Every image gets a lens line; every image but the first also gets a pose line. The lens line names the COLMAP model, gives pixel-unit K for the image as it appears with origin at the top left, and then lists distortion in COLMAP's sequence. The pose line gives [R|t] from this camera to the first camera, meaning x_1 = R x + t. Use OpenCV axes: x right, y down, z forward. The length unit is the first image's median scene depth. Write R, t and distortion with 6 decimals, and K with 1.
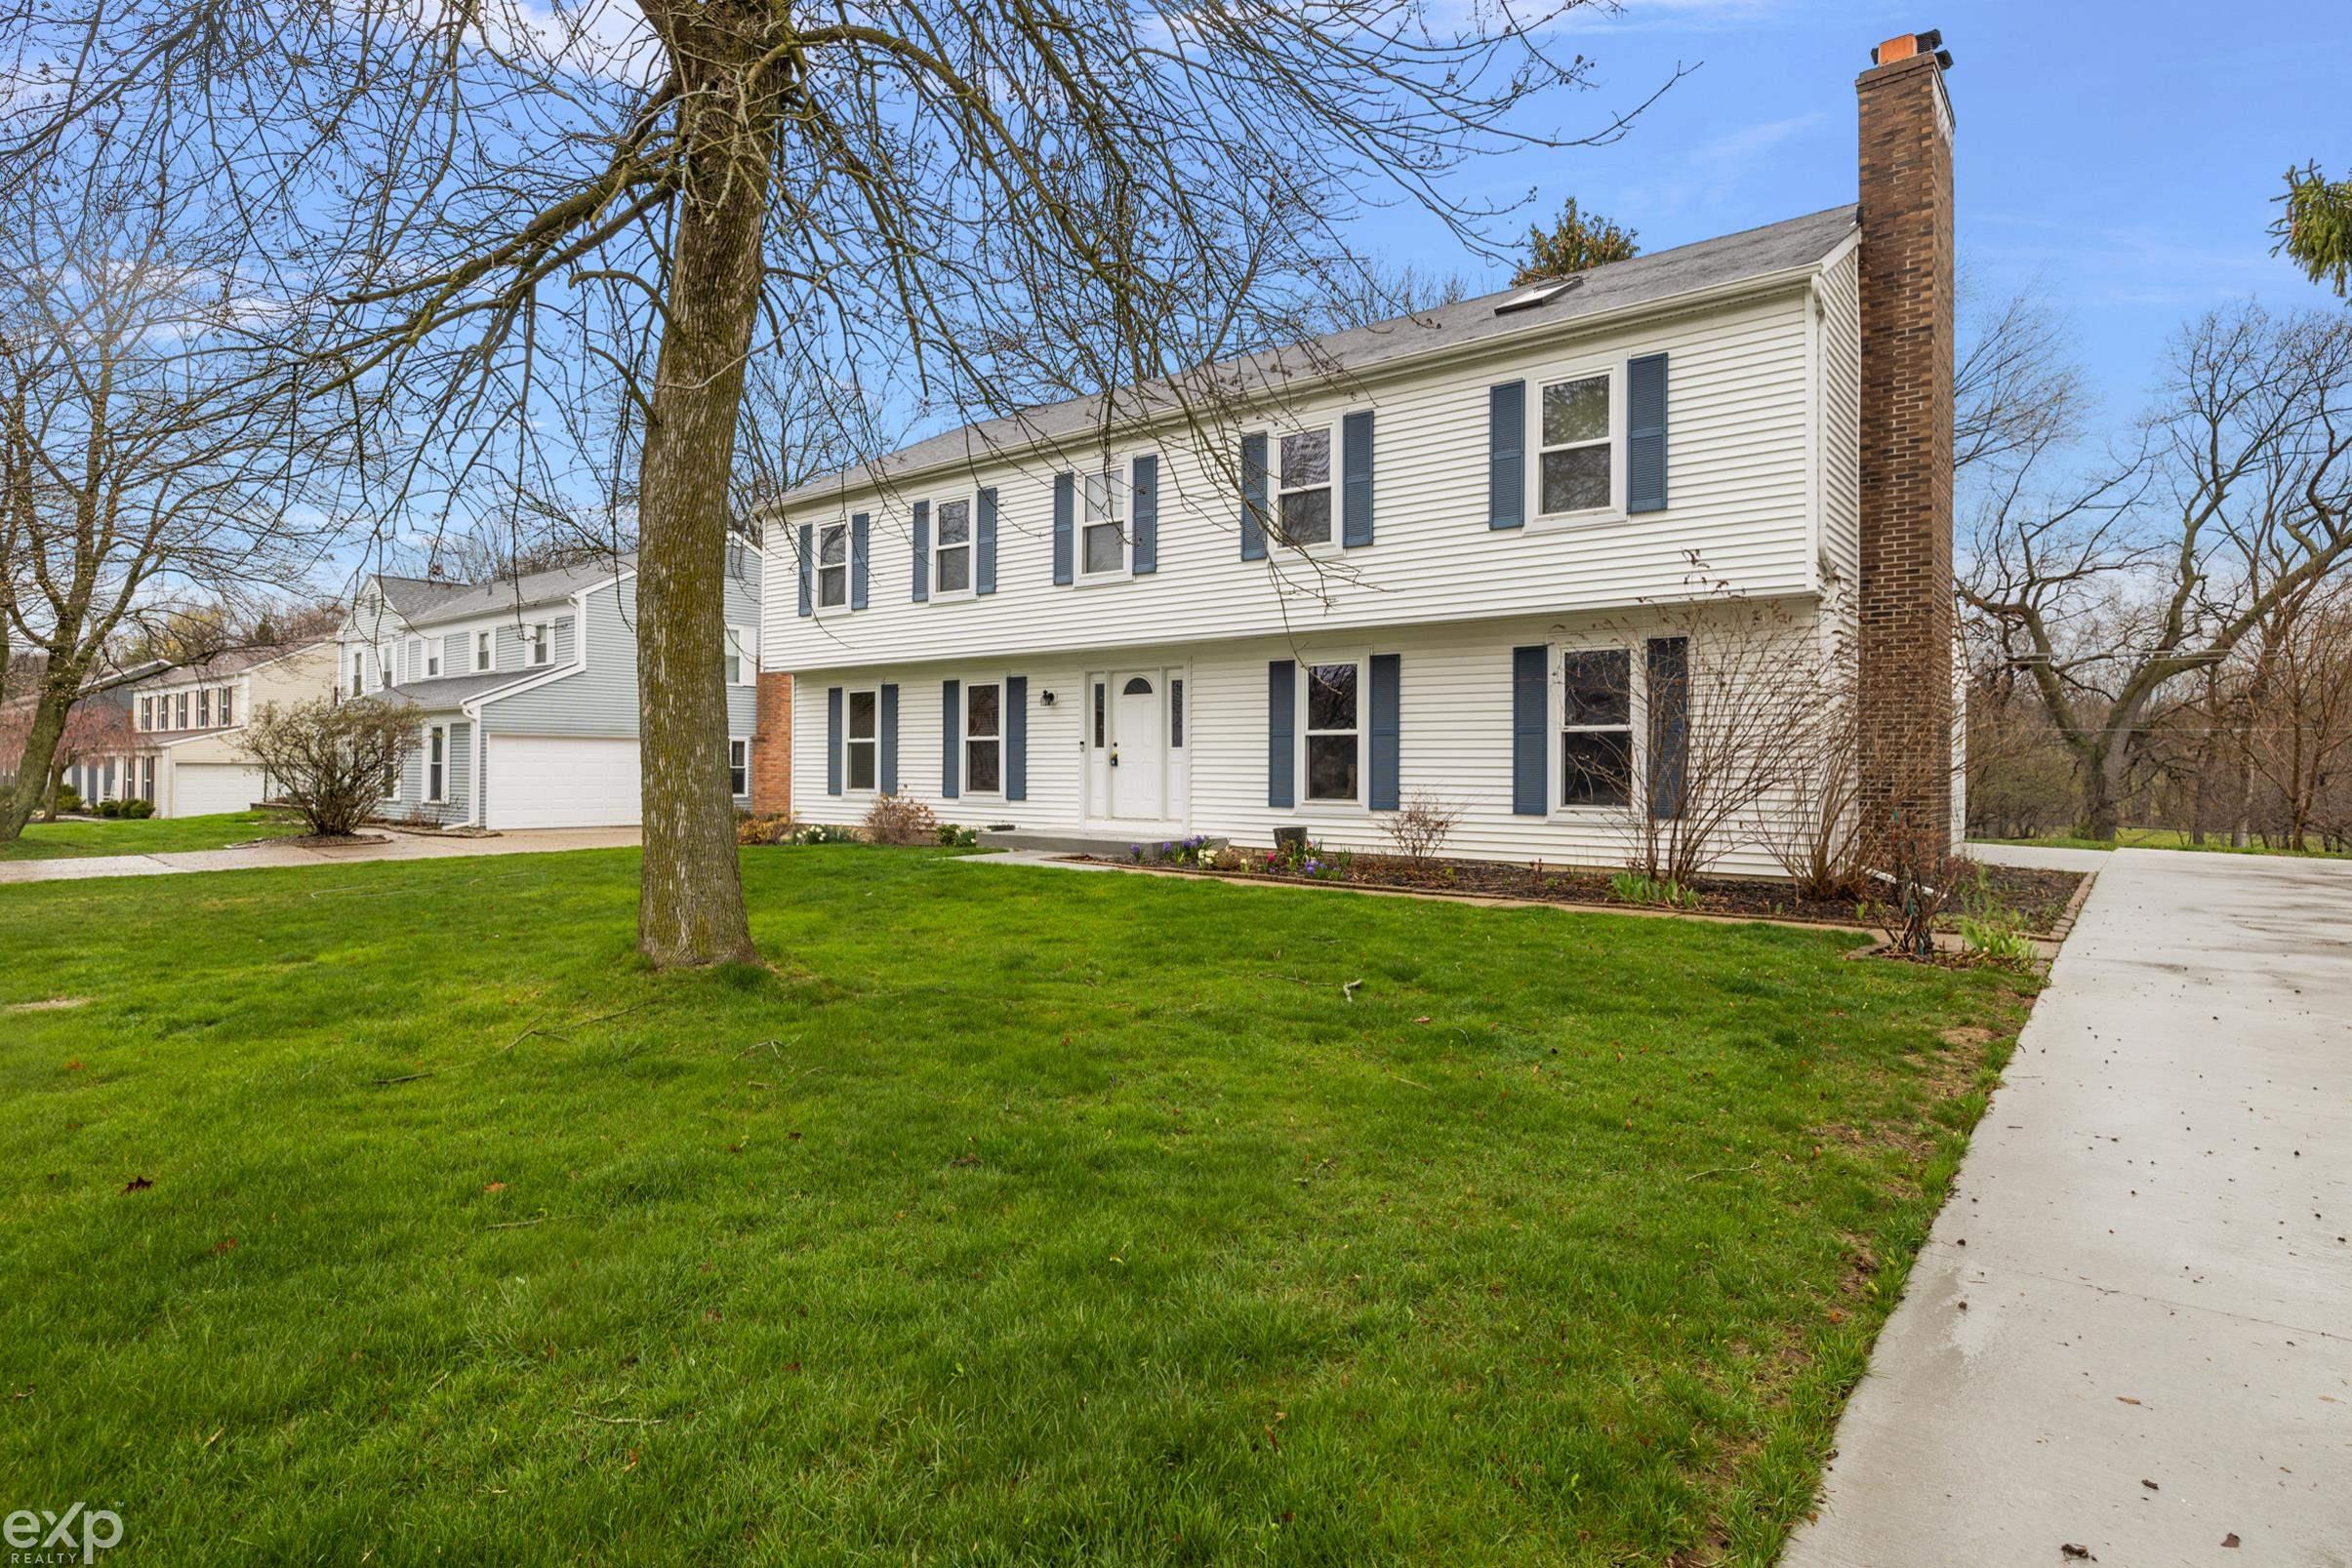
lens RADIAL K [[2067.0, 0, 1172.4], [0, 2067.0, 793.1], [0, 0, 1]] dist [0.000460, -0.001806]
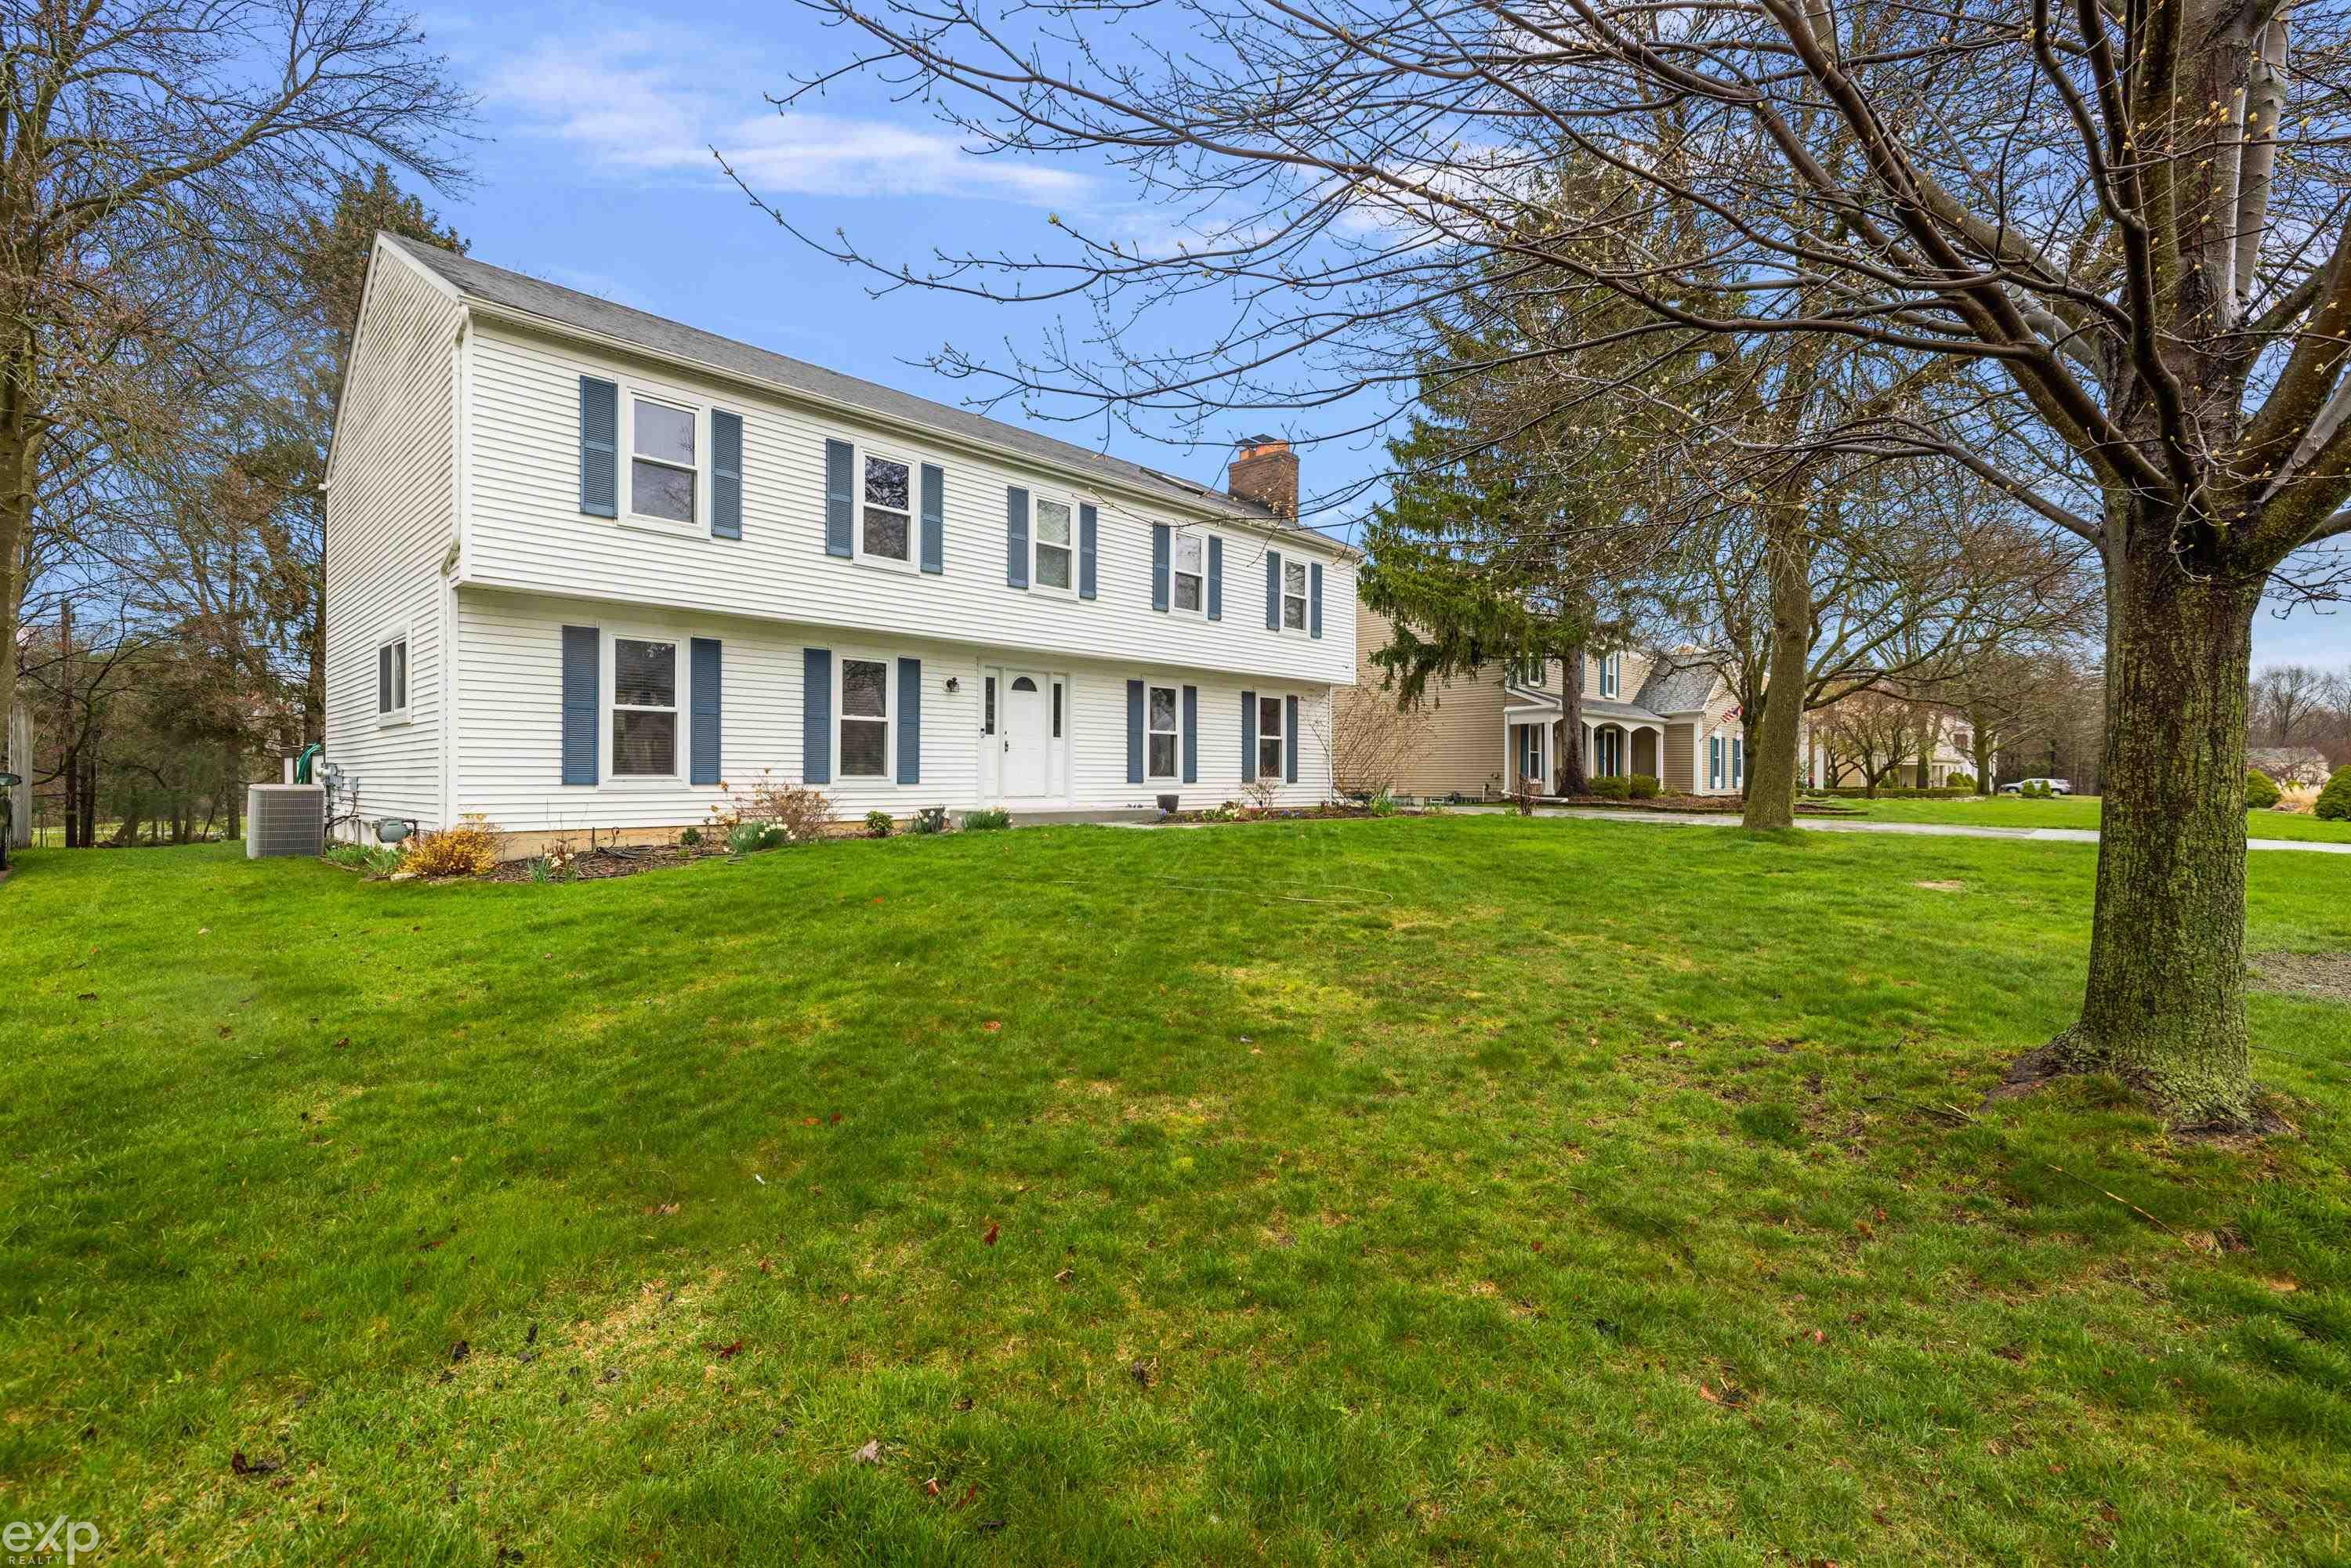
lens RADIAL K [[2066.2, 0, 1172.7], [0, 2066.2, 772.5], [0, 0, 1]] dist [0.000460, -0.001806]
pose [[-0.473080, -0.023155, 0.880715, -0.978791], [-0.014687, 0.999723, 0.018394, -0.021516], [-0.880897, -0.004233, -0.473289, 1.326642]]
